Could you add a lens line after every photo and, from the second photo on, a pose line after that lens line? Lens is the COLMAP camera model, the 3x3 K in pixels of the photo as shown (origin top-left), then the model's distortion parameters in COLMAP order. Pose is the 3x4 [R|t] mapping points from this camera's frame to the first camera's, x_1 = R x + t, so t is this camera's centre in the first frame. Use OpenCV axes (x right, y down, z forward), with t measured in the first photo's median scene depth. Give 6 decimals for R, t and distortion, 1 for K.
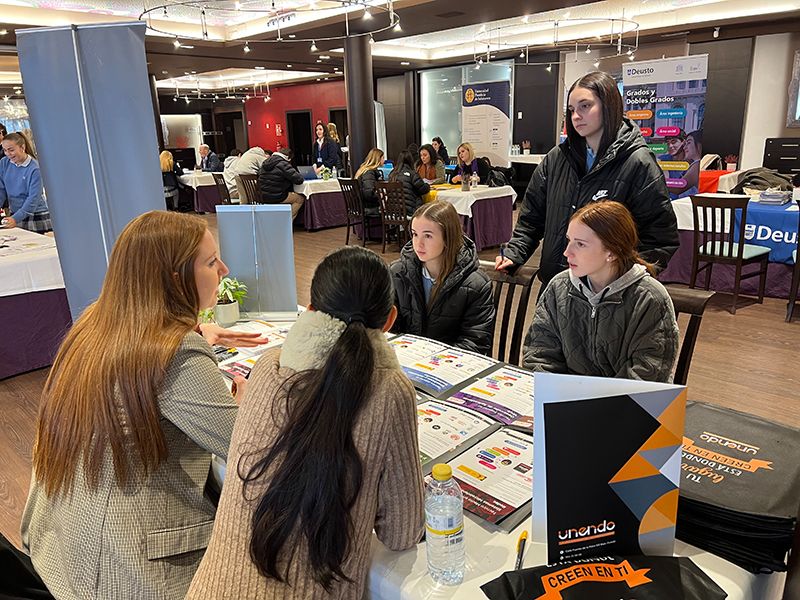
lens RADIAL K [[600.2, 0, 398.4], [0, 600.2, 297.2], [0, 0, 1]] dist [0.028063, -0.007078]
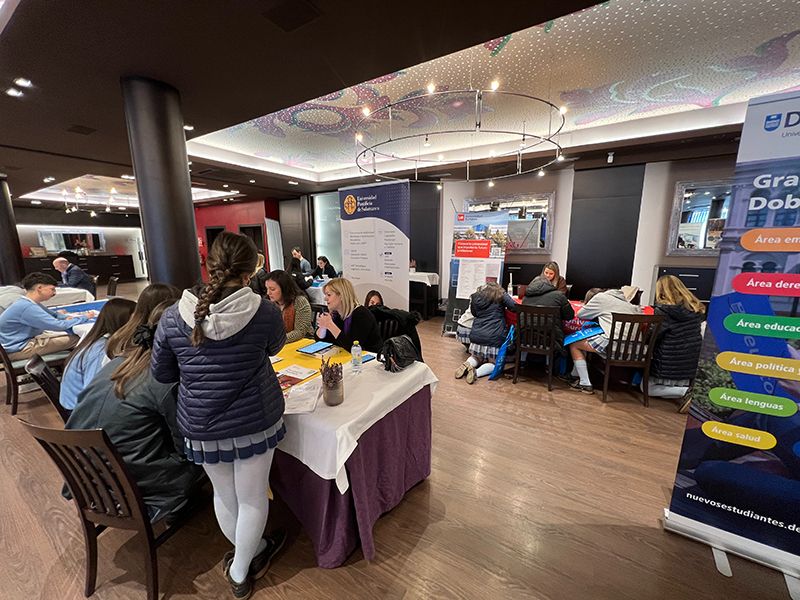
lens RADIAL K [[319.3, 0, 398.4], [0, 319.3, 303.7], [0, 0, 1]] dist [0.000899, -0.000058]
pose [[0.975598, -0.017532, 0.218864, 0.068763], [0.035860, 0.996145, -0.080053, -0.144047], [-0.216617, 0.085948, 0.972466, 0.487150]]
